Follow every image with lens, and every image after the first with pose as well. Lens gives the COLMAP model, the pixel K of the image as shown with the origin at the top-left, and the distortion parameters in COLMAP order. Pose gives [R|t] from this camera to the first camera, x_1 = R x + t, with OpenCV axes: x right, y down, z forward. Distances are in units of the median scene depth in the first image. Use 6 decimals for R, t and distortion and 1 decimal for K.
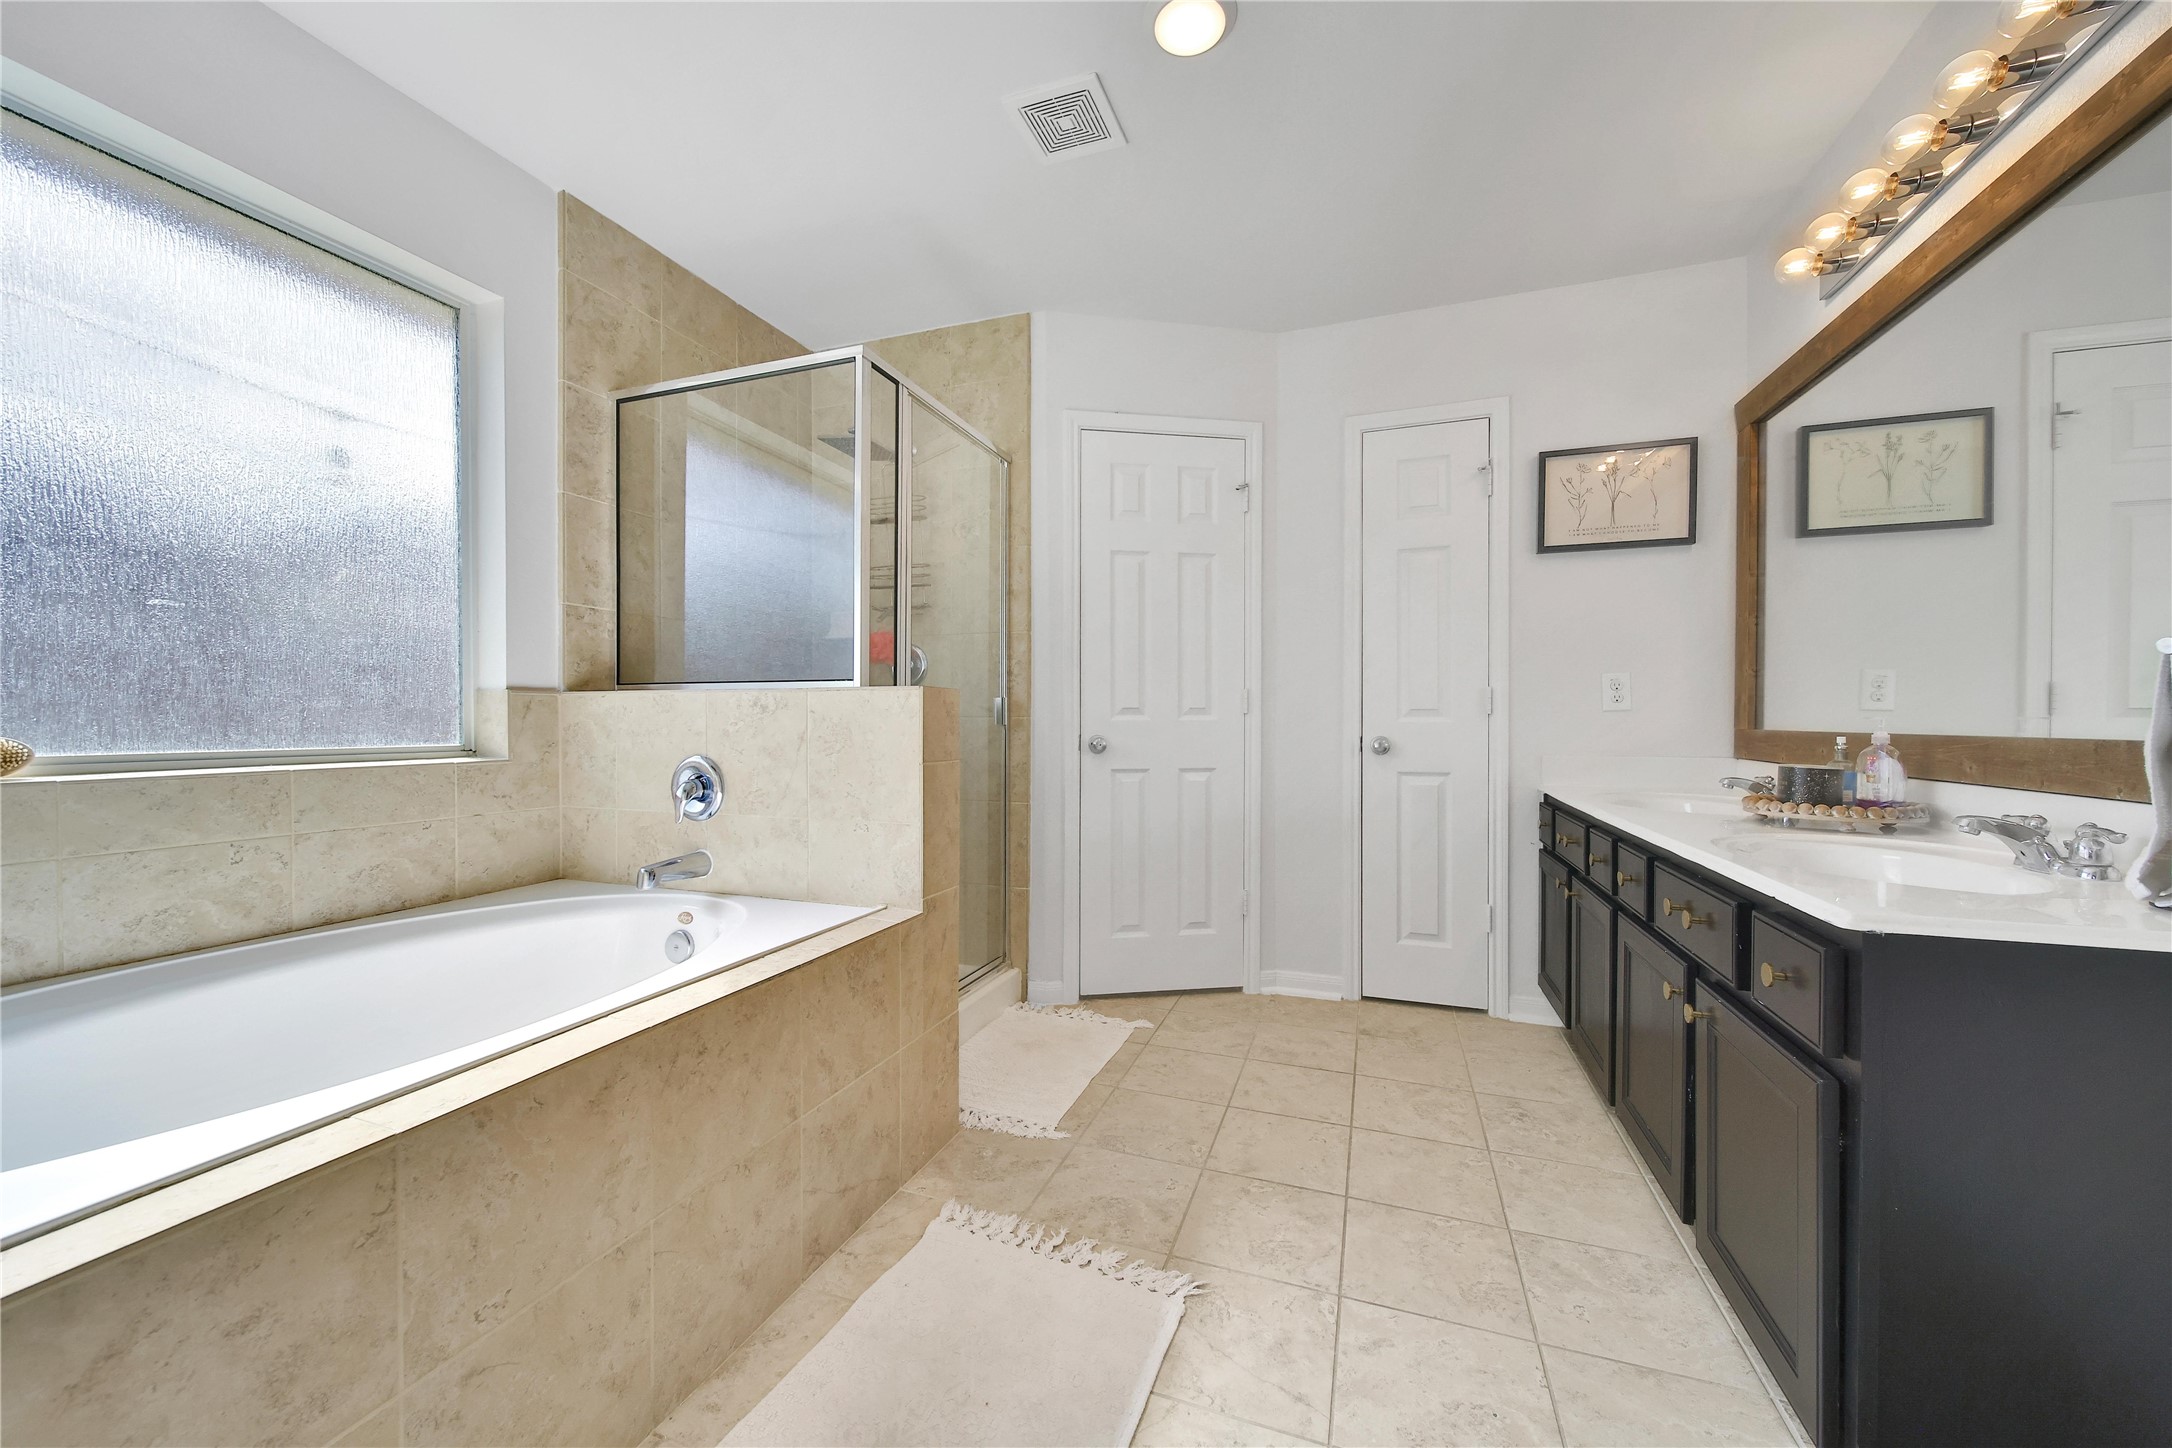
lens RADIAL K [[780.4, 0, 1089.8], [0, 780.4, 722.5], [0, 0, 1]] dist [0.002727, -0.000340]
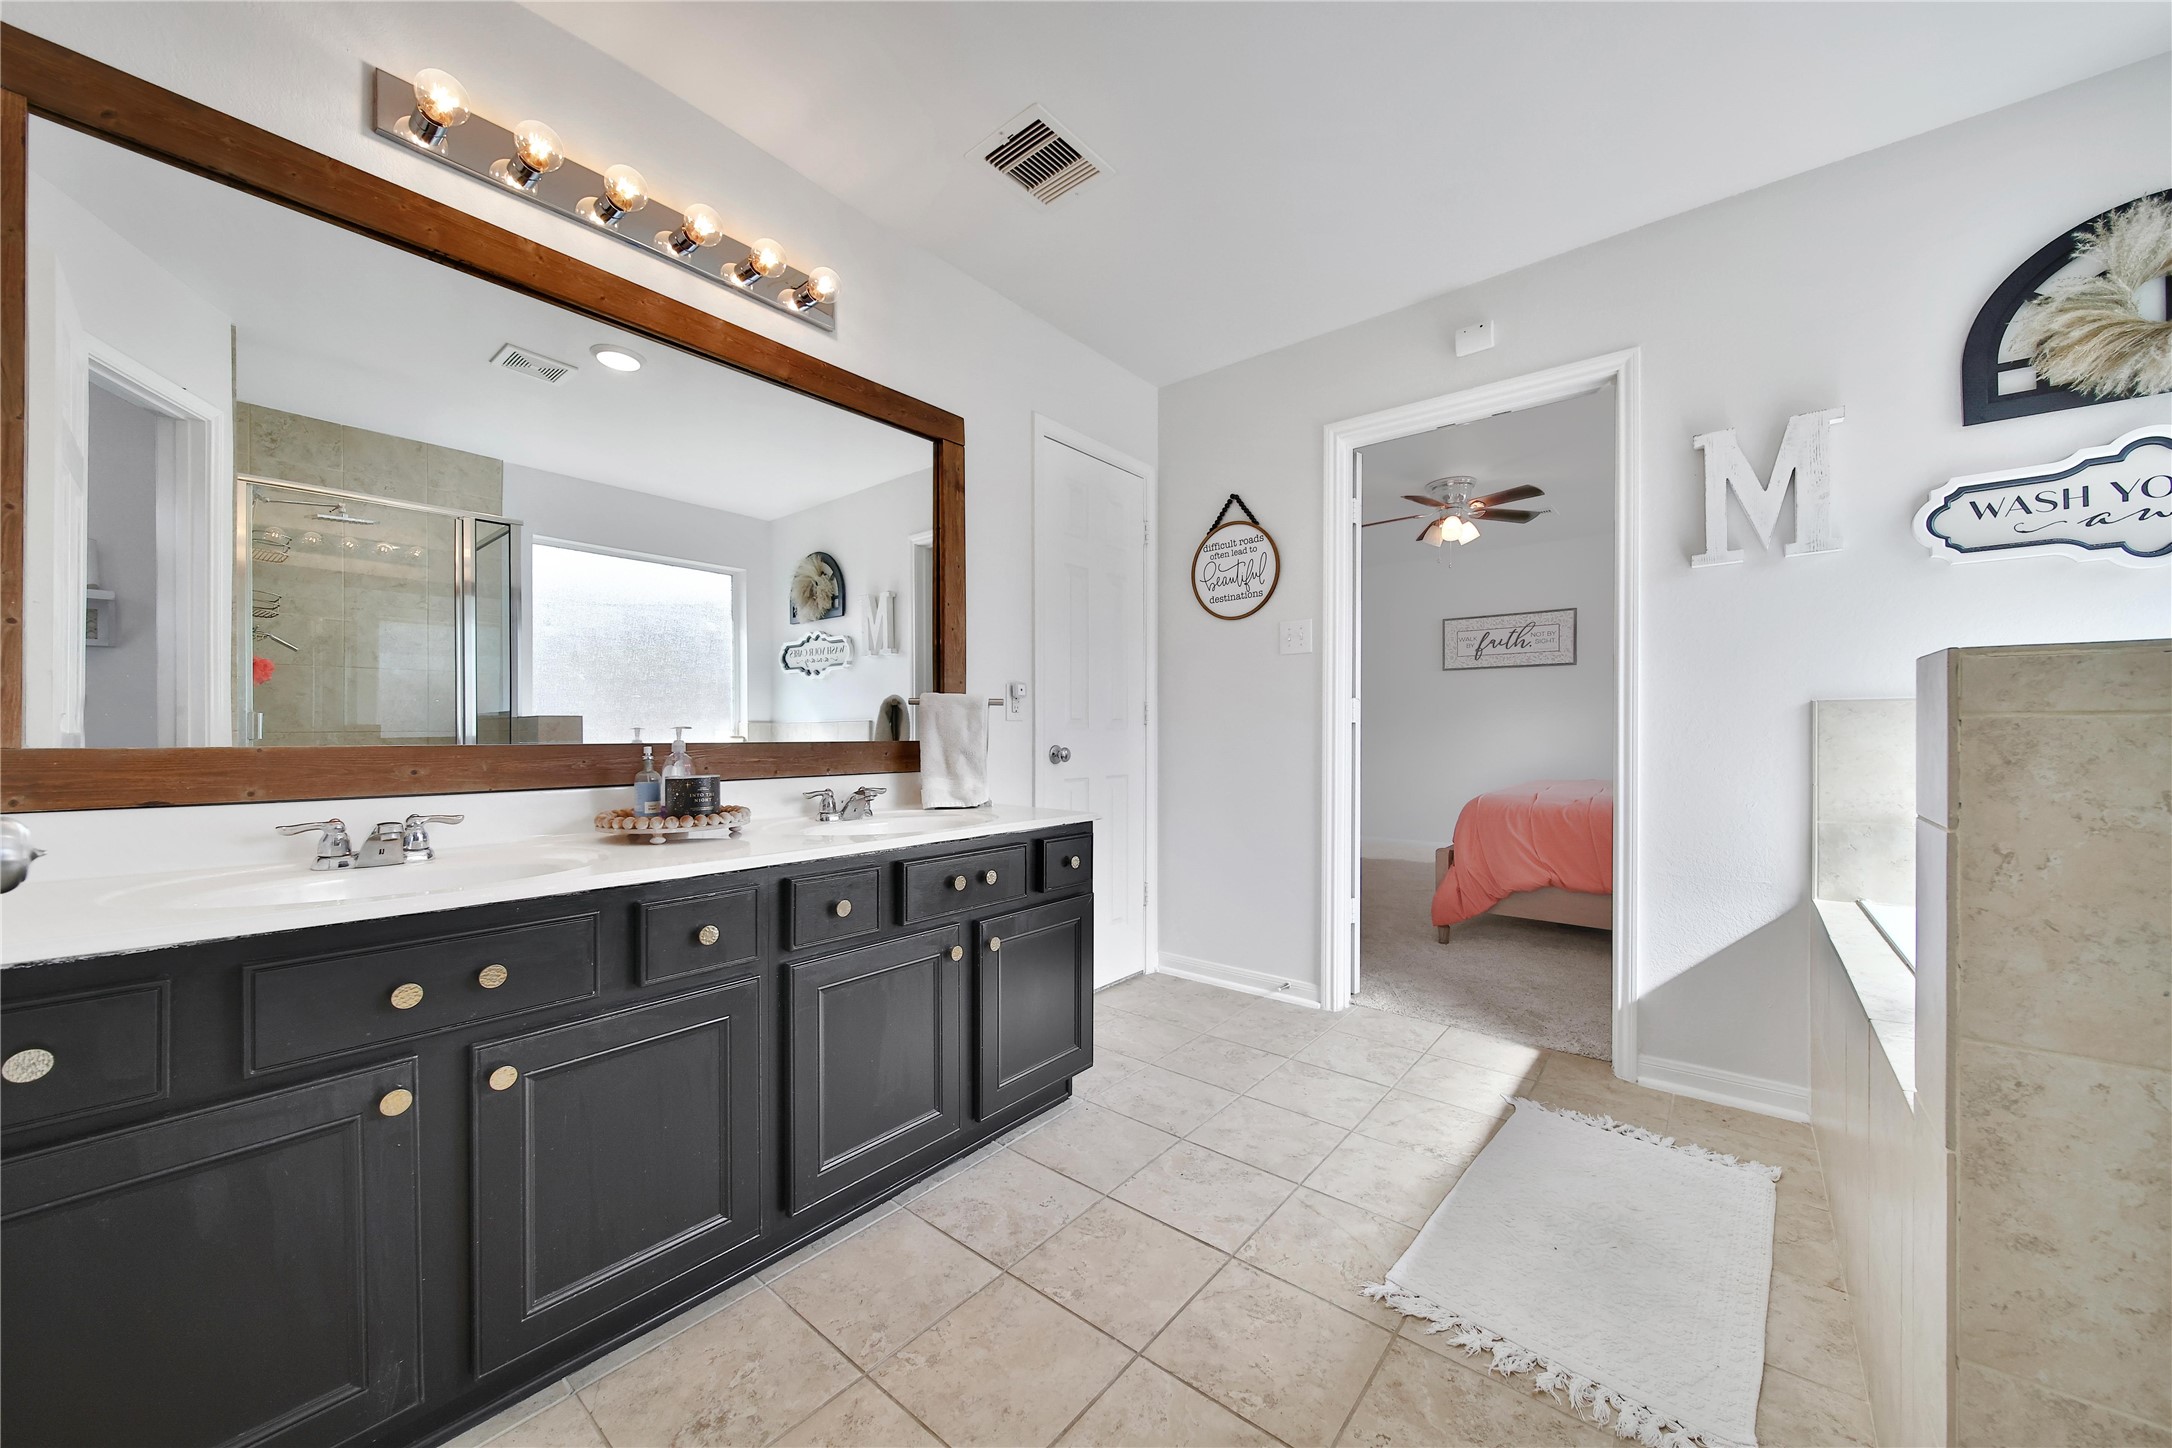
lens RADIAL K [[780.4, 0, 1082.8], [0, 780.4, 732.2], [0, 0, 1]] dist [0.002727, -0.000340]
pose [[-0.942647, -0.004906, 0.333754, 0.135716], [-0.003415, 0.999981, 0.005052, -0.006463], [-0.333773, 0.003622, -0.942647, 1.844045]]
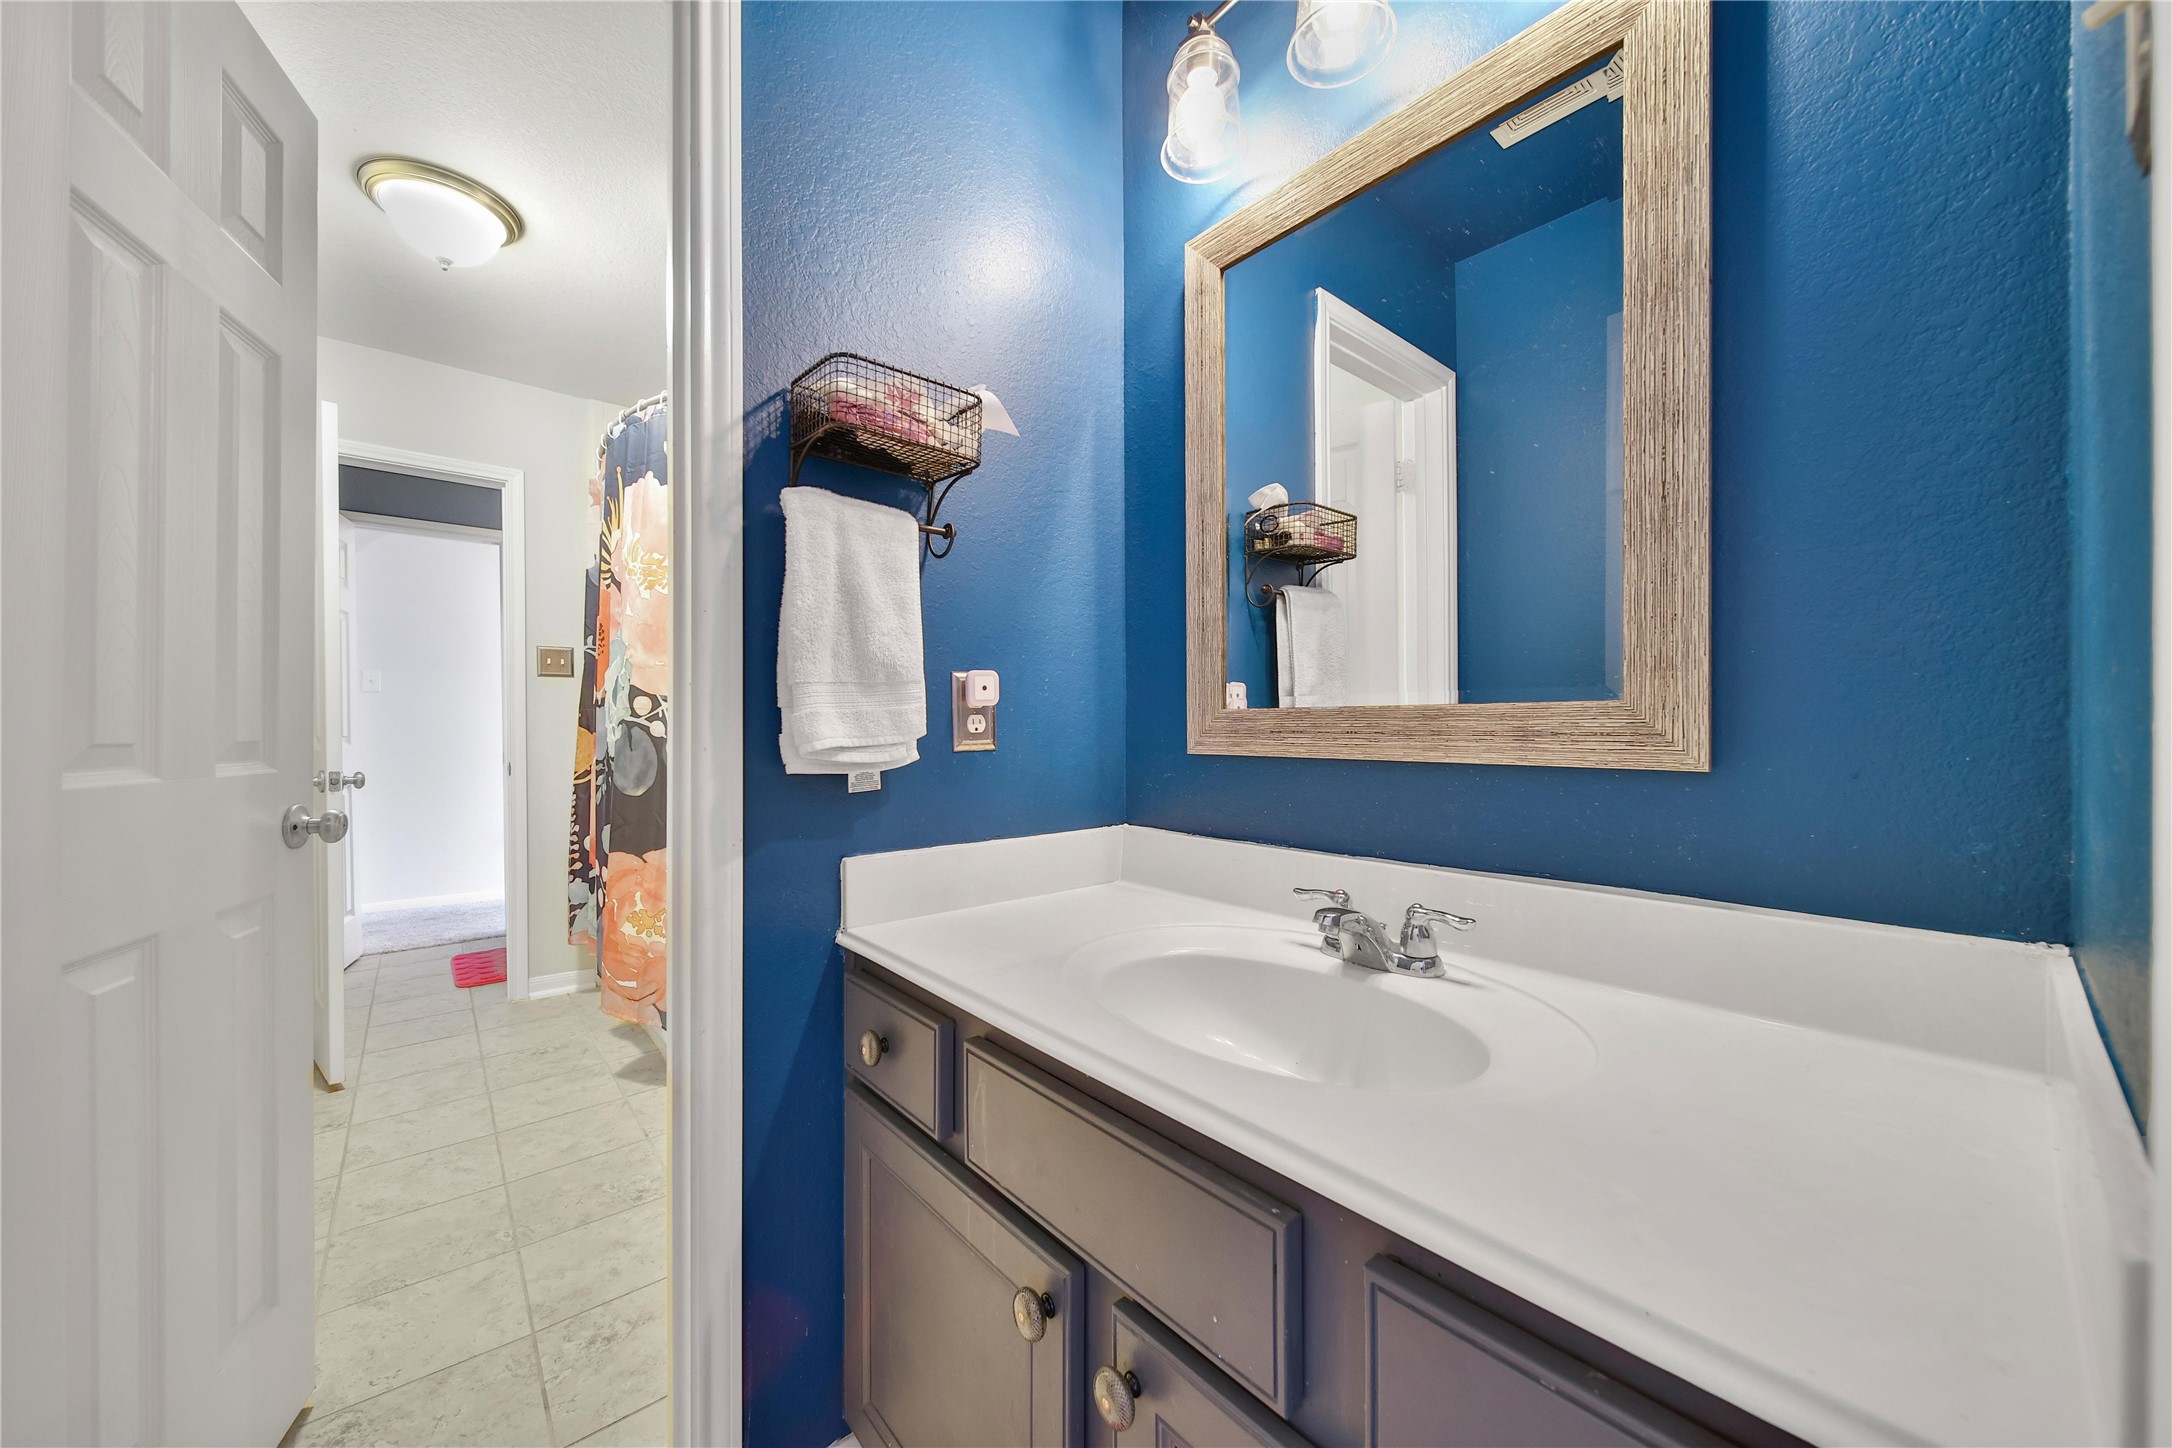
lens RADIAL K [[780.4, 0, 1084.6], [0, 780.4, 726.0], [0, 0, 1]] dist [0.002727, -0.000340]
pose [[0.485963, -0.004728, 0.873967, 0.283585], [0.005622, 0.999982, 0.002283, -0.044435], [-0.873961, 0.003803, 0.485980, 0.654033]]
